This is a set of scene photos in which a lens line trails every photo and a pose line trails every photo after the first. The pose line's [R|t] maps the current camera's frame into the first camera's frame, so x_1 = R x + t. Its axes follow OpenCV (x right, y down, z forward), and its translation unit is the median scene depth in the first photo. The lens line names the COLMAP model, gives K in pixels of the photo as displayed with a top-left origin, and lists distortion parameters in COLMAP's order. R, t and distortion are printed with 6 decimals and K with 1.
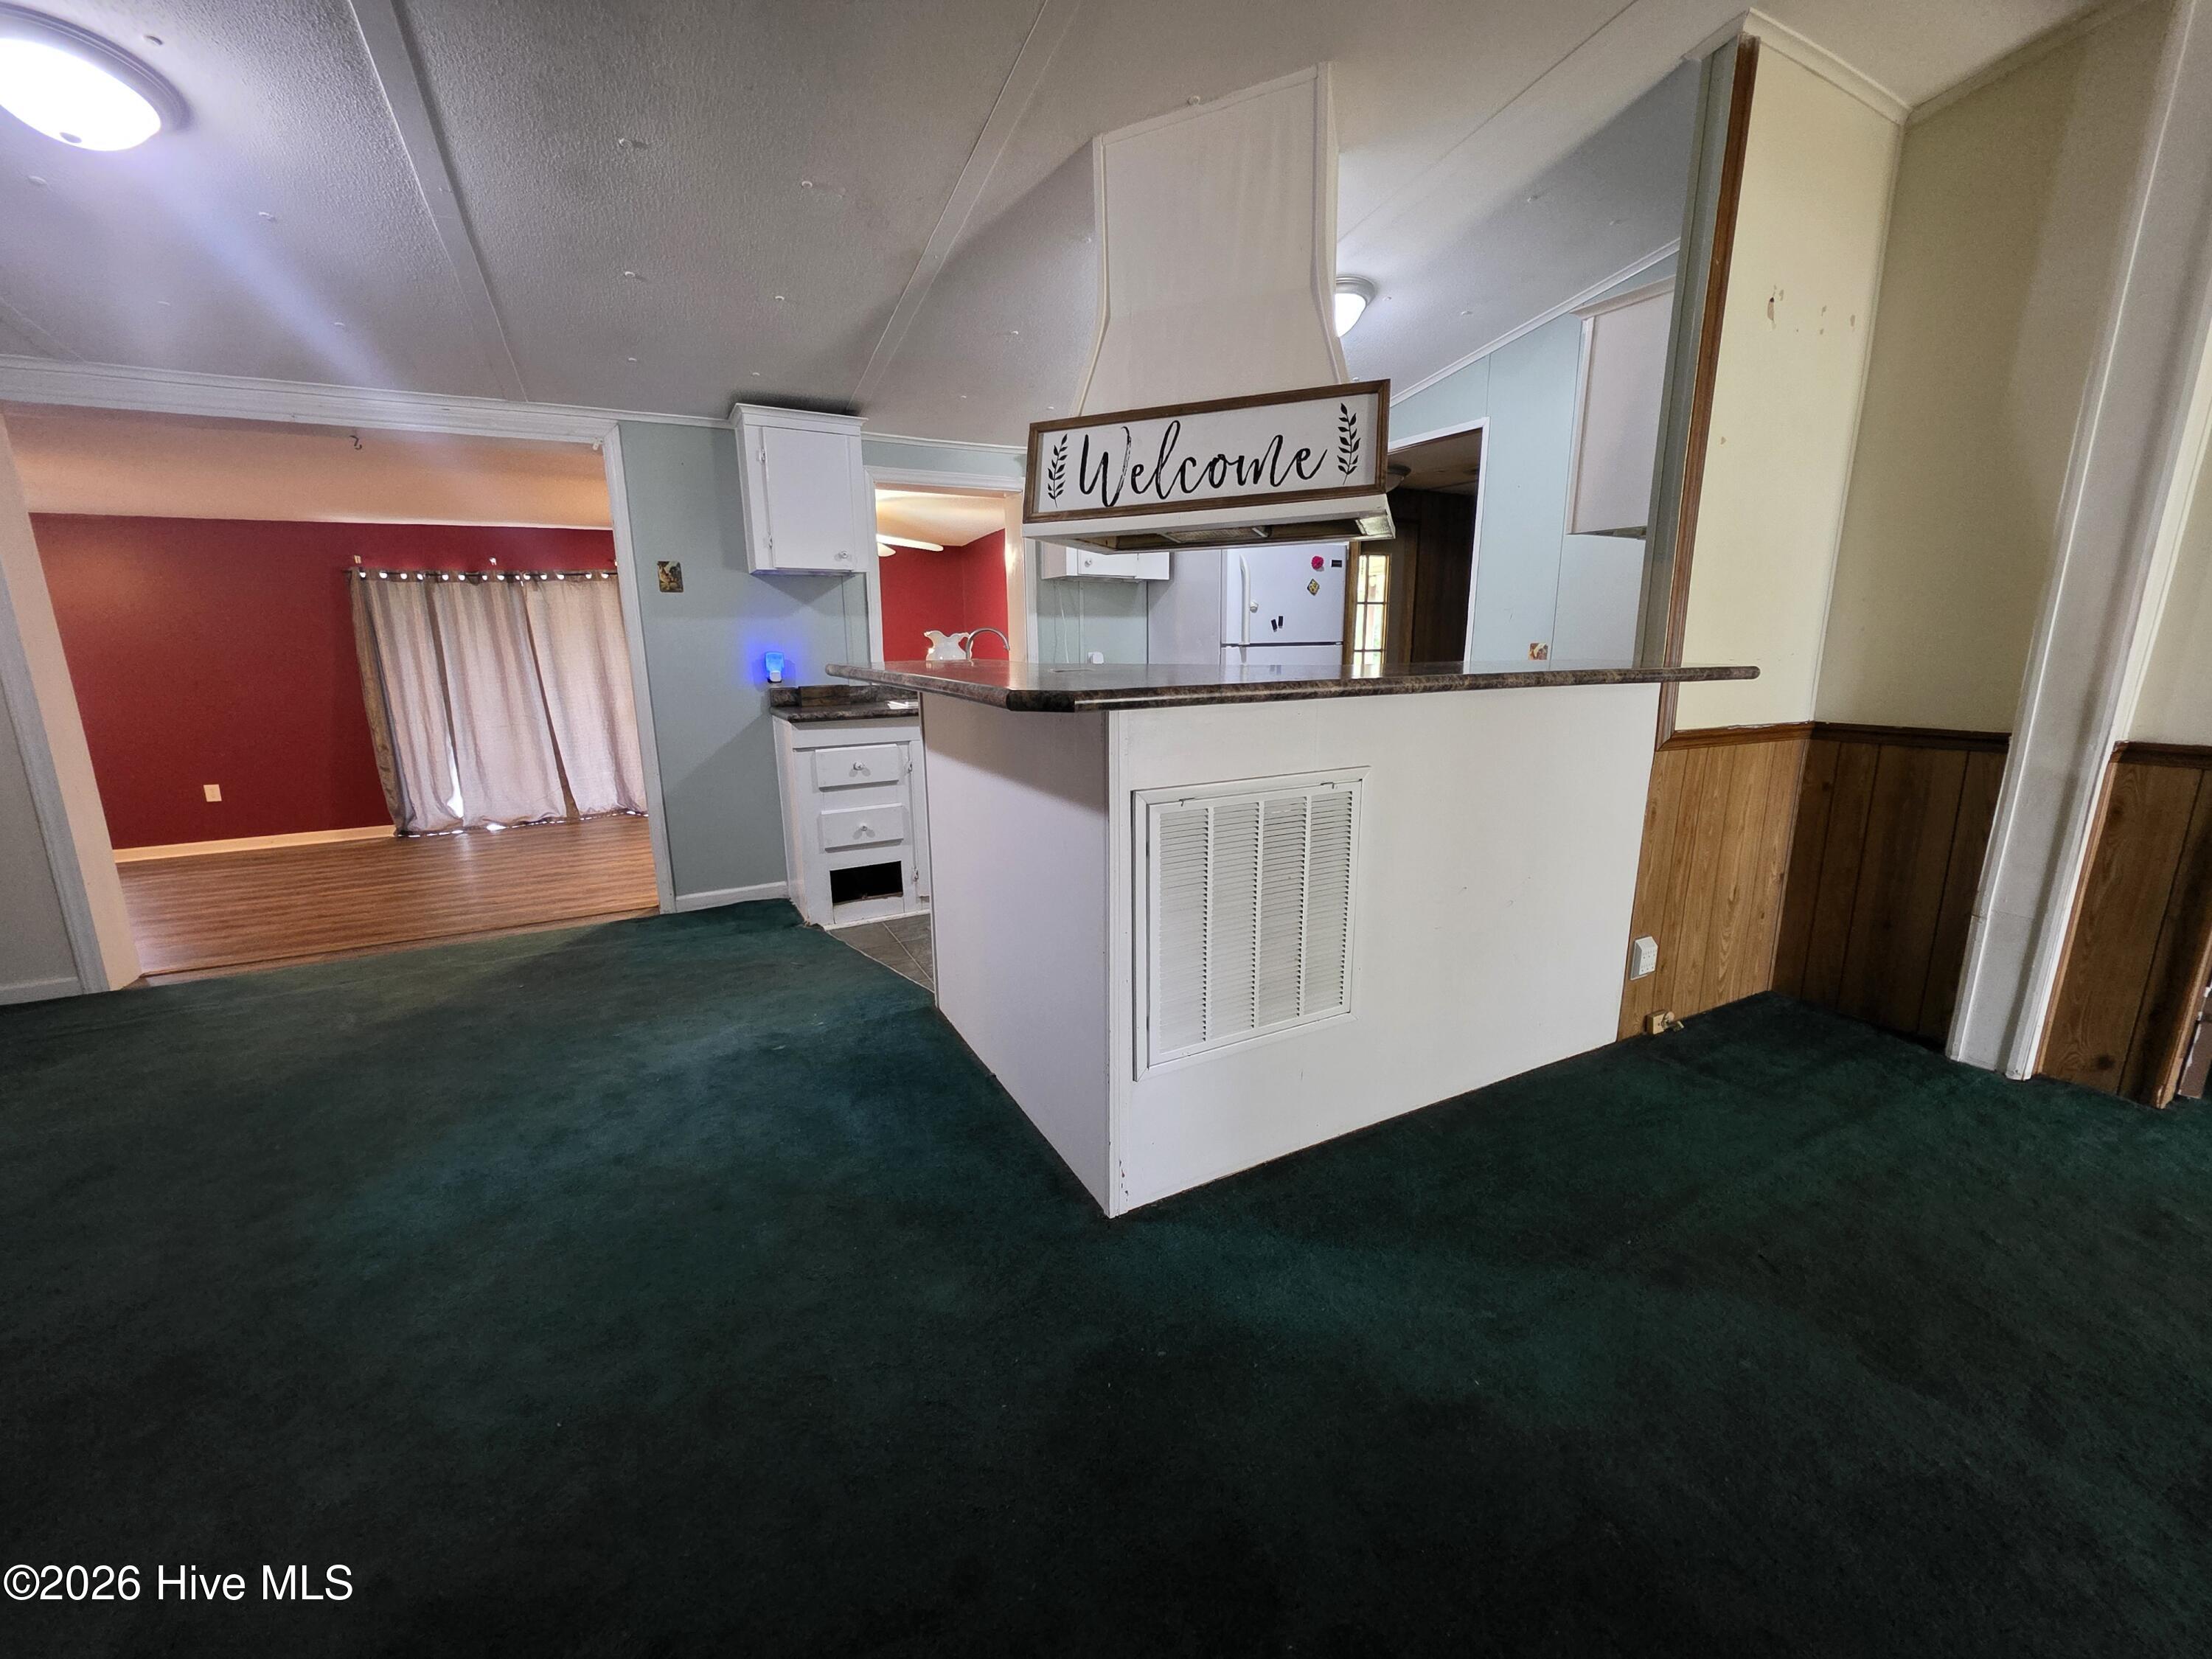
lens RADIAL K [[890.0, 0, 1108.4], [0, 890.0, 832.1], [0, 0, 1]] dist [0.003426, 0.000120]
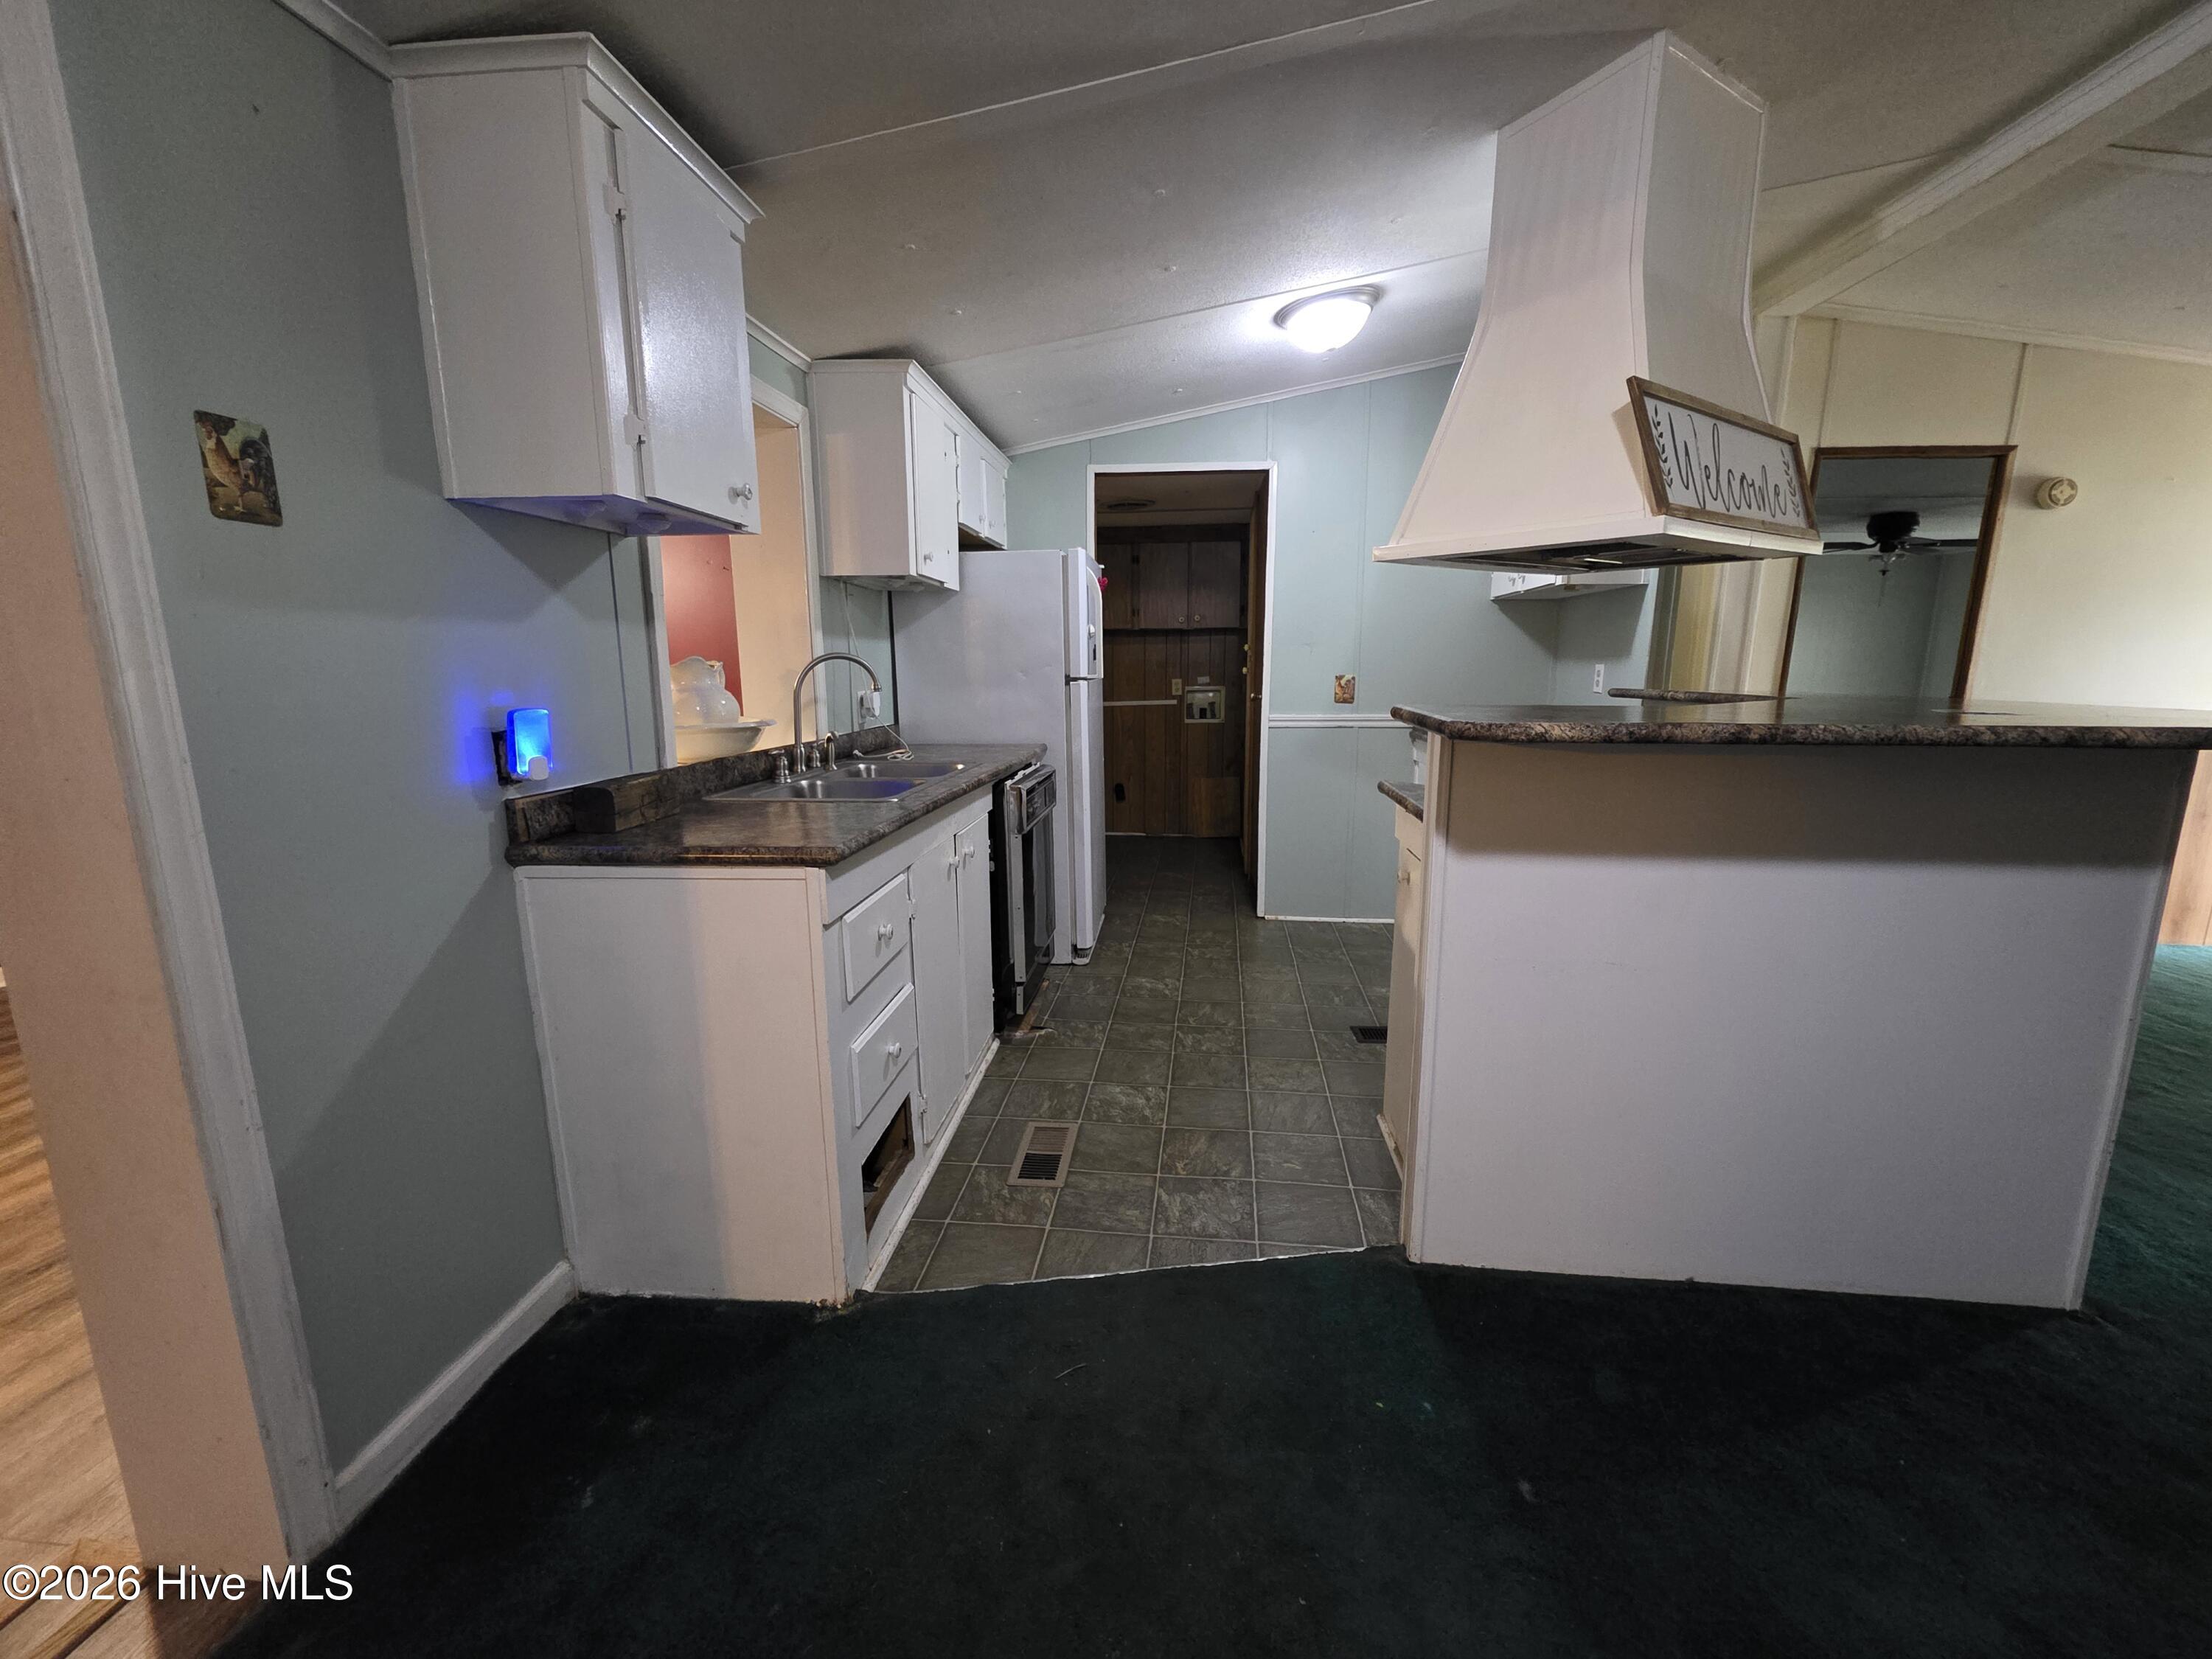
lens RADIAL K [[890.0, 0, 1114.1], [0, 890.0, 827.6], [0, 0, 1]] dist [0.003426, 0.000120]
pose [[0.554105, -0.145738, 0.819590, -0.592109], [0.177474, 0.982602, 0.054739, -0.131680], [-0.813309, 0.115124, 0.570329, 0.599880]]
